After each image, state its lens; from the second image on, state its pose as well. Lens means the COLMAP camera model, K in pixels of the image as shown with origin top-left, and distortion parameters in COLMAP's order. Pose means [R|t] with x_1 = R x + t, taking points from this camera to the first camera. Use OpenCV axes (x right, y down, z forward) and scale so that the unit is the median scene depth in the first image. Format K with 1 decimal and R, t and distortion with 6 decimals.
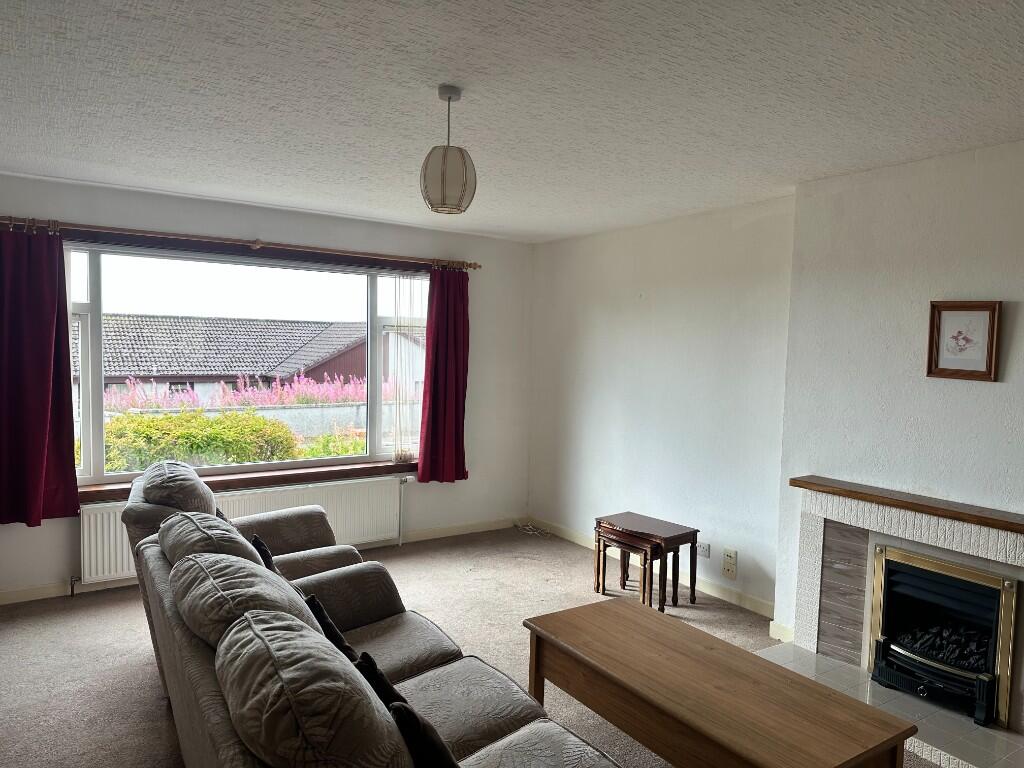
lens RADIAL K [[720.6, 0, 516.2], [0, 720.6, 385.7], [0, 0, 1]] dist [0.079490, -0.094556]
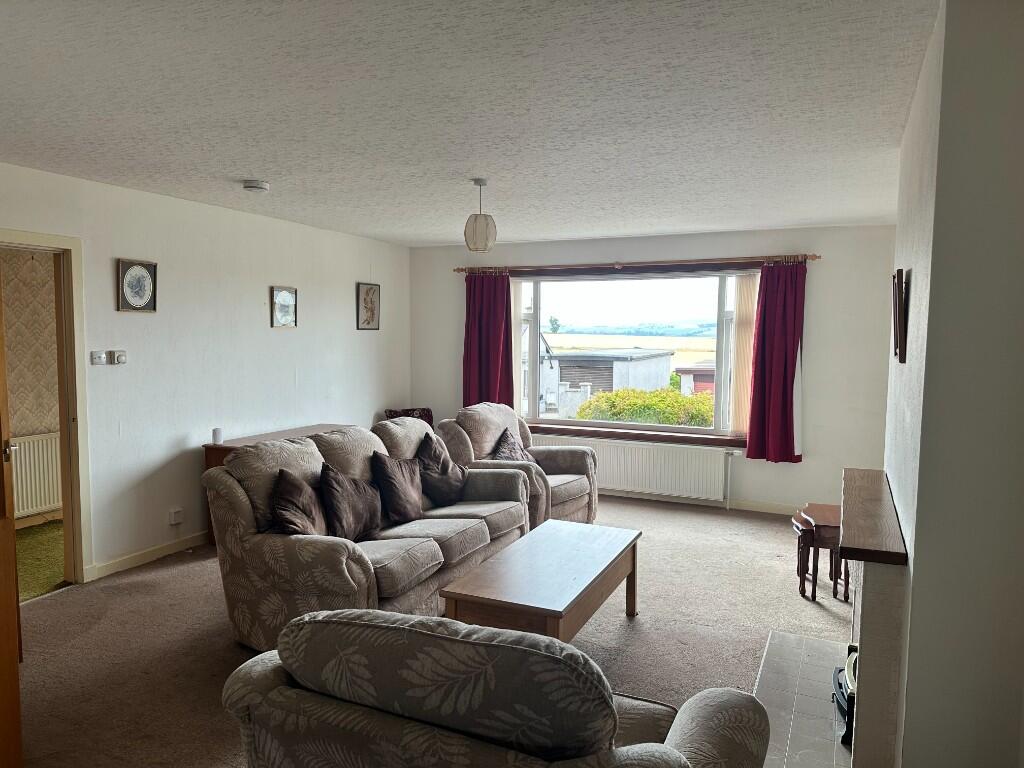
lens RADIAL K [[720.6, 0, 516.2], [0, 720.6, 385.7], [0, 0, 1]] dist [0.079490, -0.094556]
pose [[0.491179, 0.042258, -0.870033, 0.671419], [-0.054708, 0.998347, 0.017606, 0.022776], [0.869339, 0.038950, 0.492679, 0.130770]]
